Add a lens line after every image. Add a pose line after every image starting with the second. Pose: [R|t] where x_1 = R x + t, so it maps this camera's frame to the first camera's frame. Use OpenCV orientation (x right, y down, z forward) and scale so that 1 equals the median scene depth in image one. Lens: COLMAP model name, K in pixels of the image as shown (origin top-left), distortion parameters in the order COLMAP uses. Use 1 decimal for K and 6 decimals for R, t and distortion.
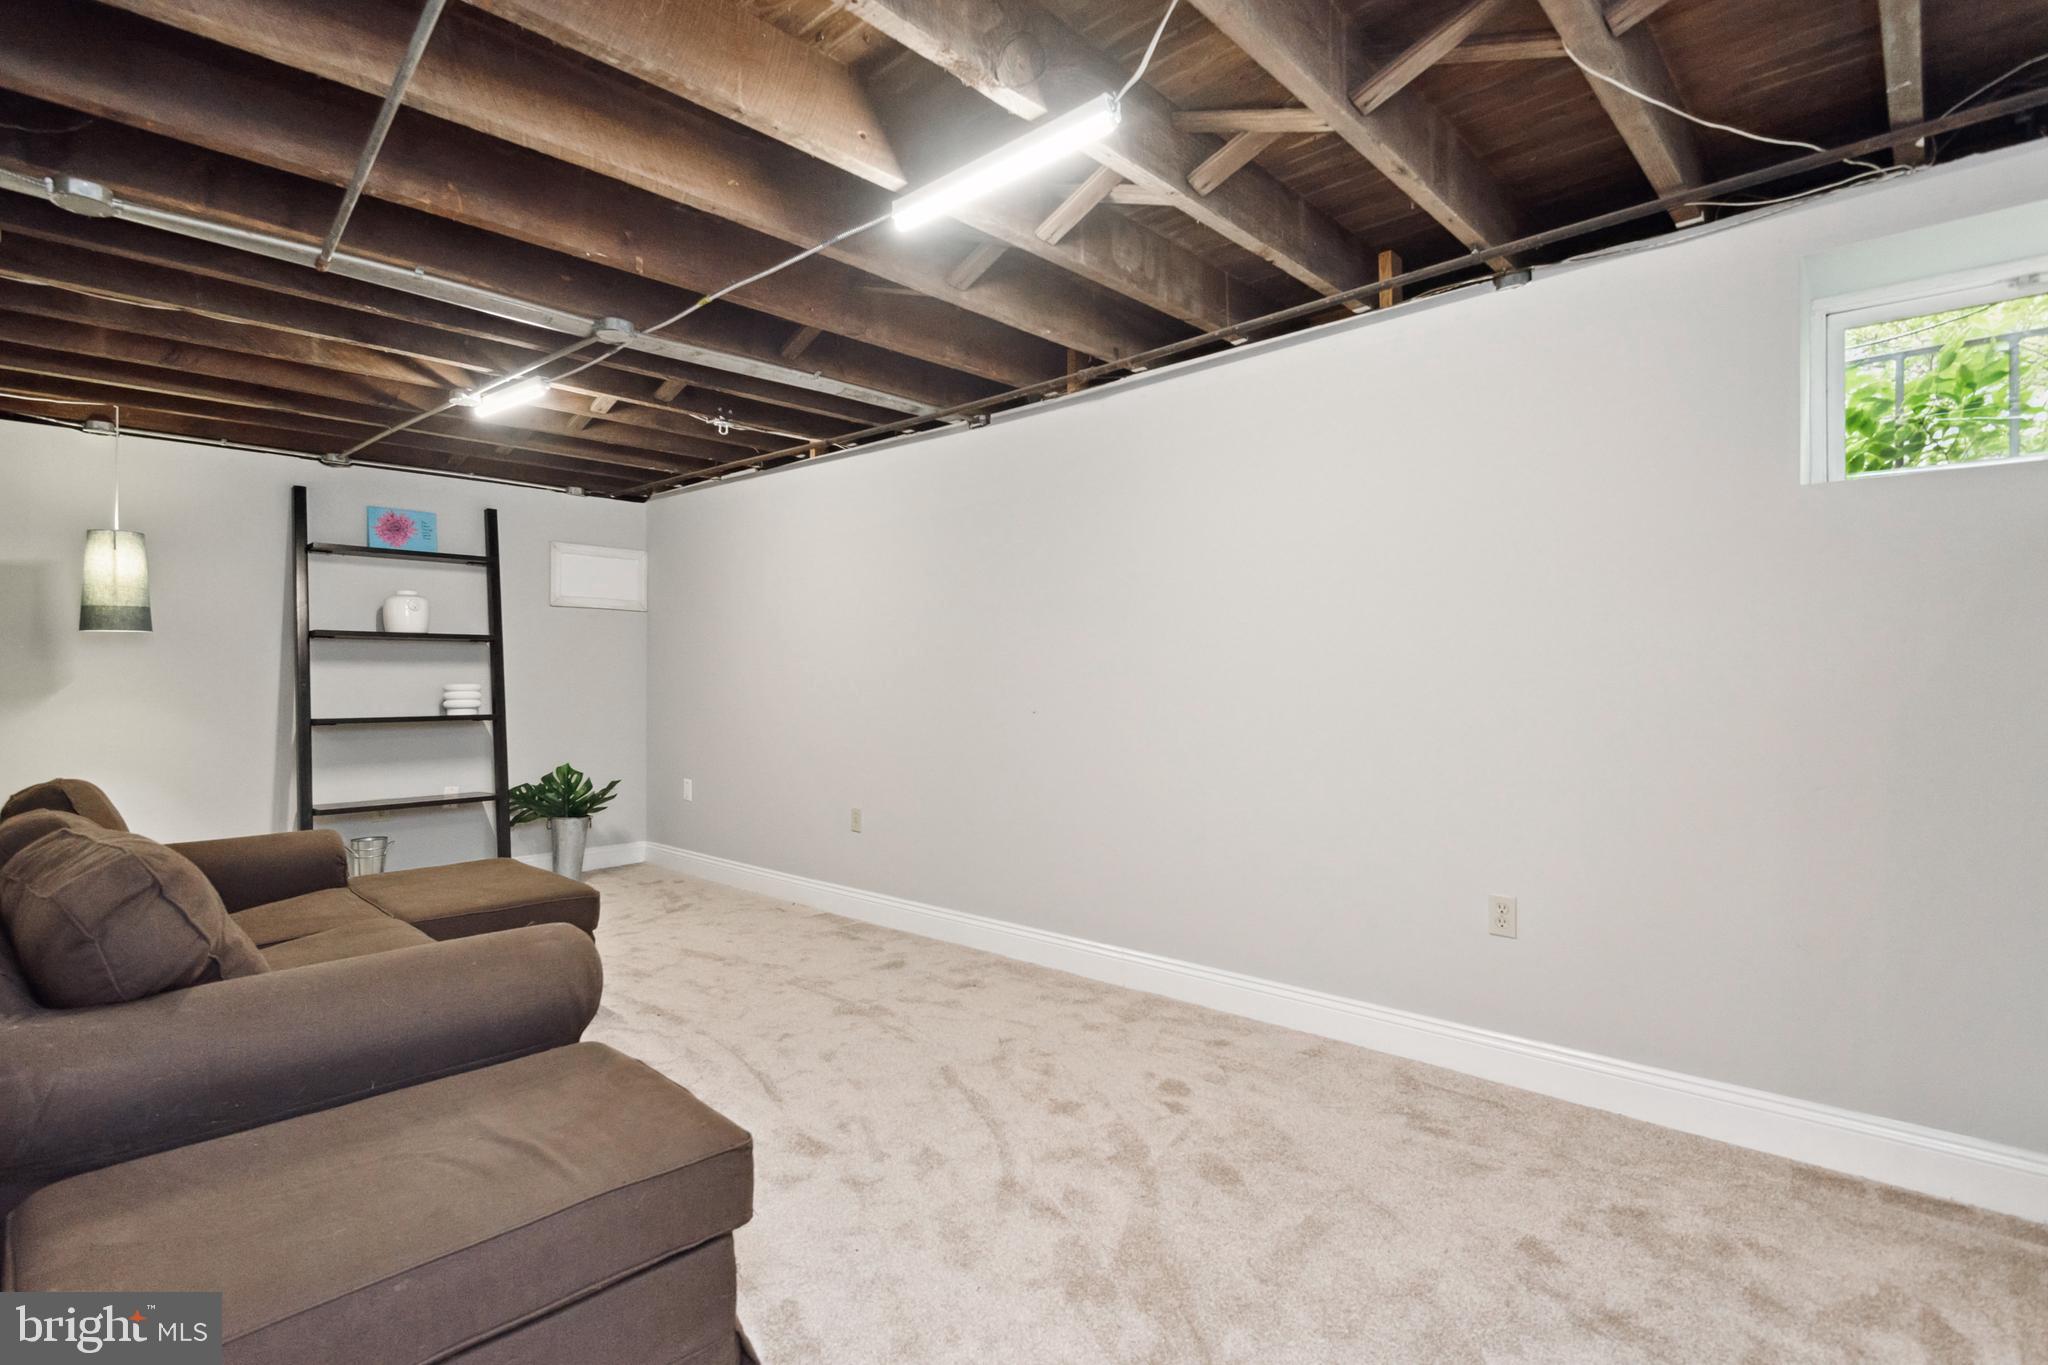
lens RADIAL K [[958.6, 0, 1030.6], [0, 958.6, 681.7], [0, 0, 1]] dist [0.002114, -0.001012]
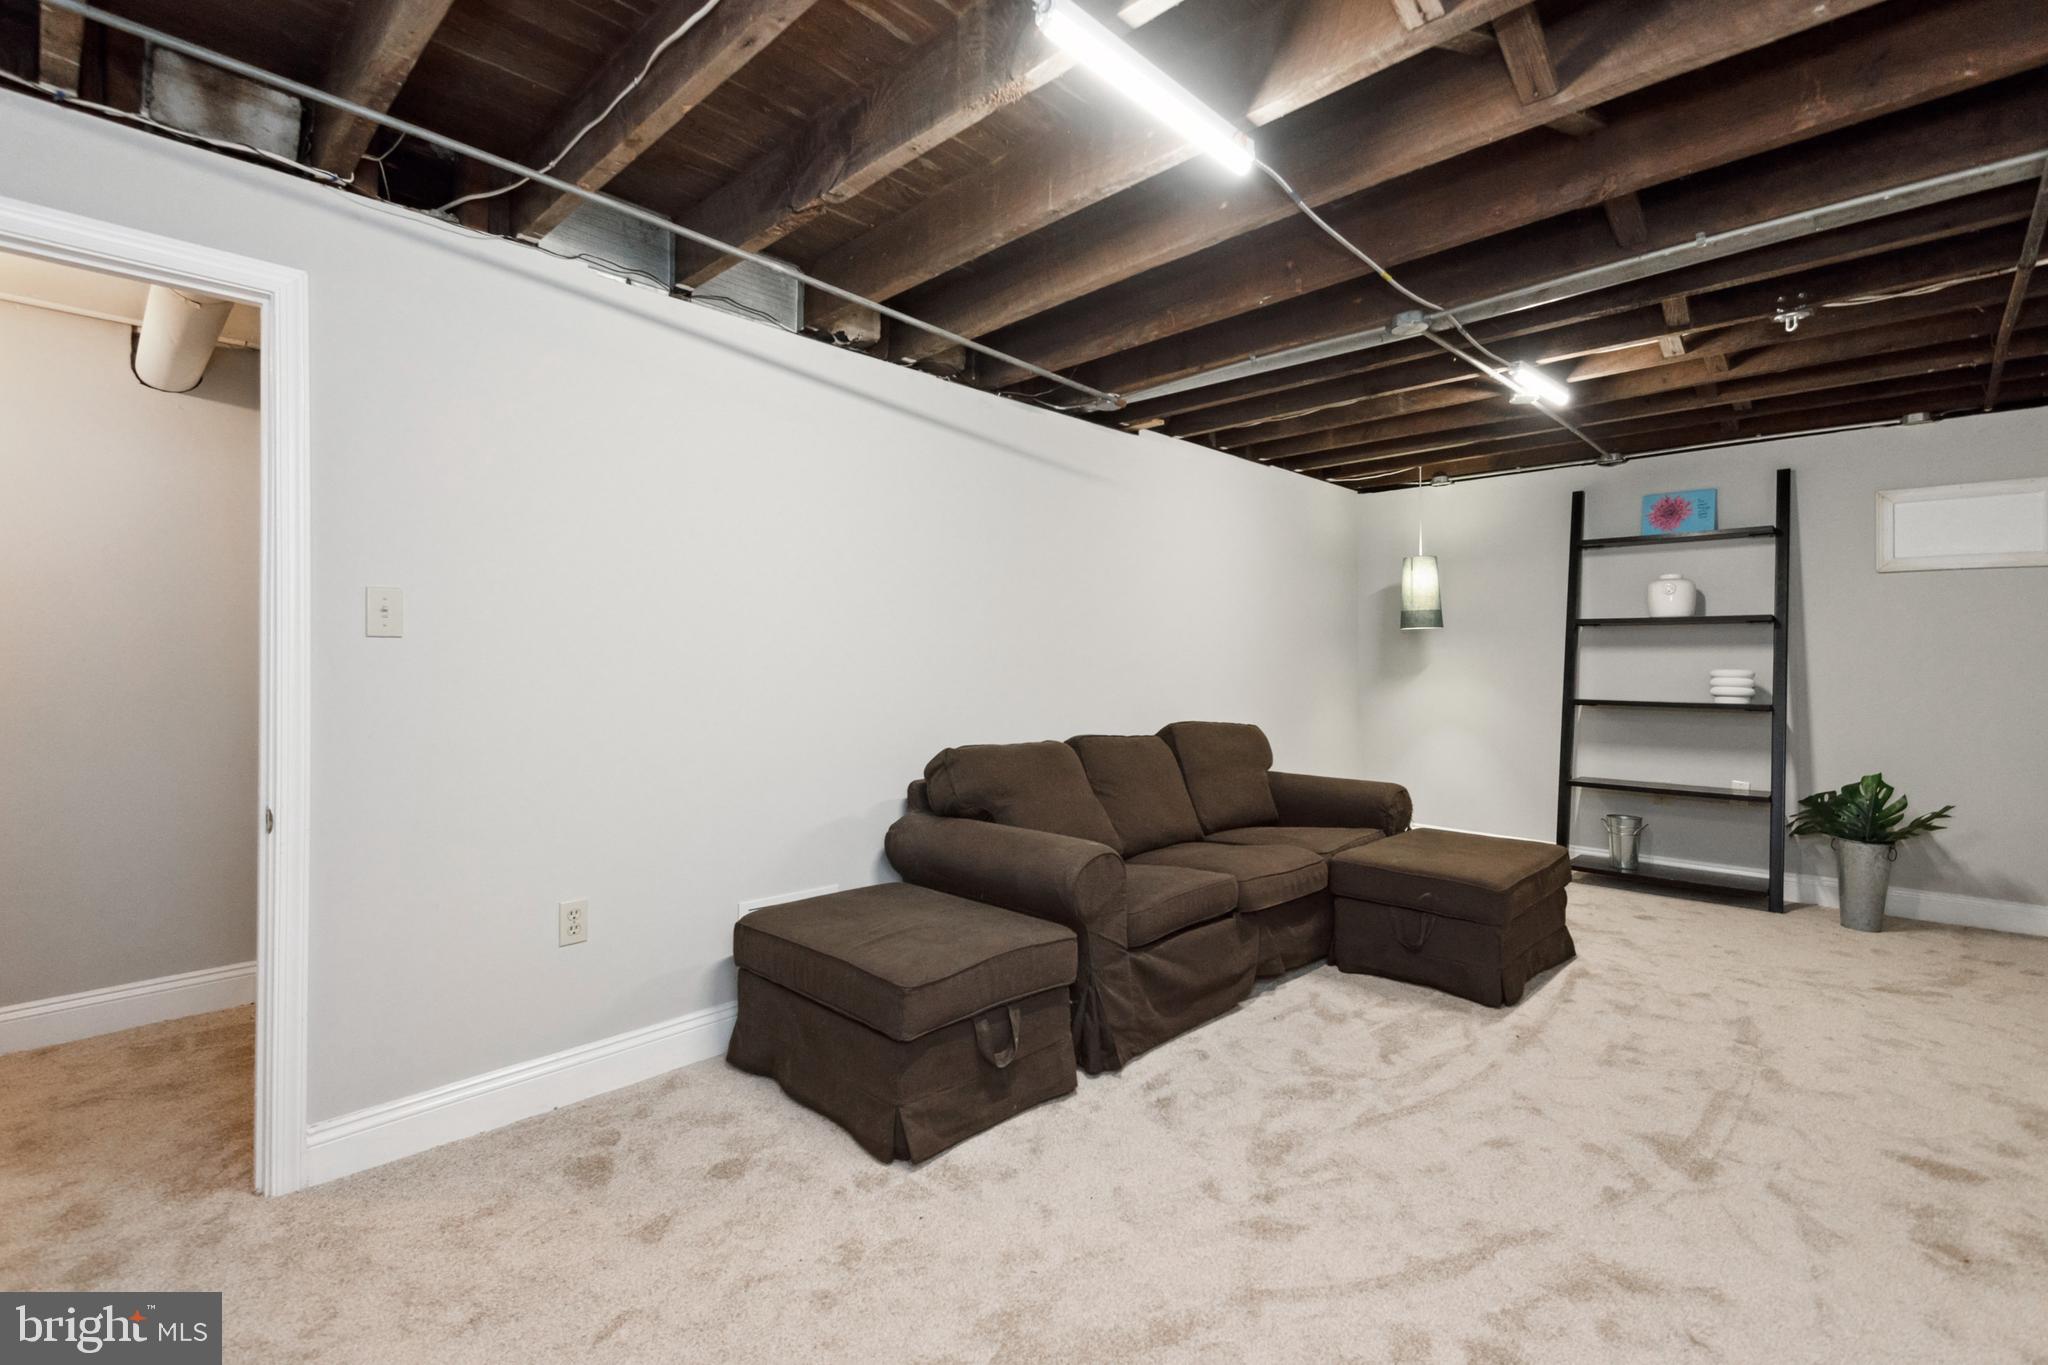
lens RADIAL K [[930.8, 0, 1026.5], [0, 930.8, 673.2], [0, 0, 1]] dist [0.005991, -0.001162]
pose [[-0.016613, 0.019350, -0.999675, 0.346262], [-0.006125, 0.999792, 0.019454, -0.008593], [0.999843, 0.006446, -0.016491, 0.375802]]
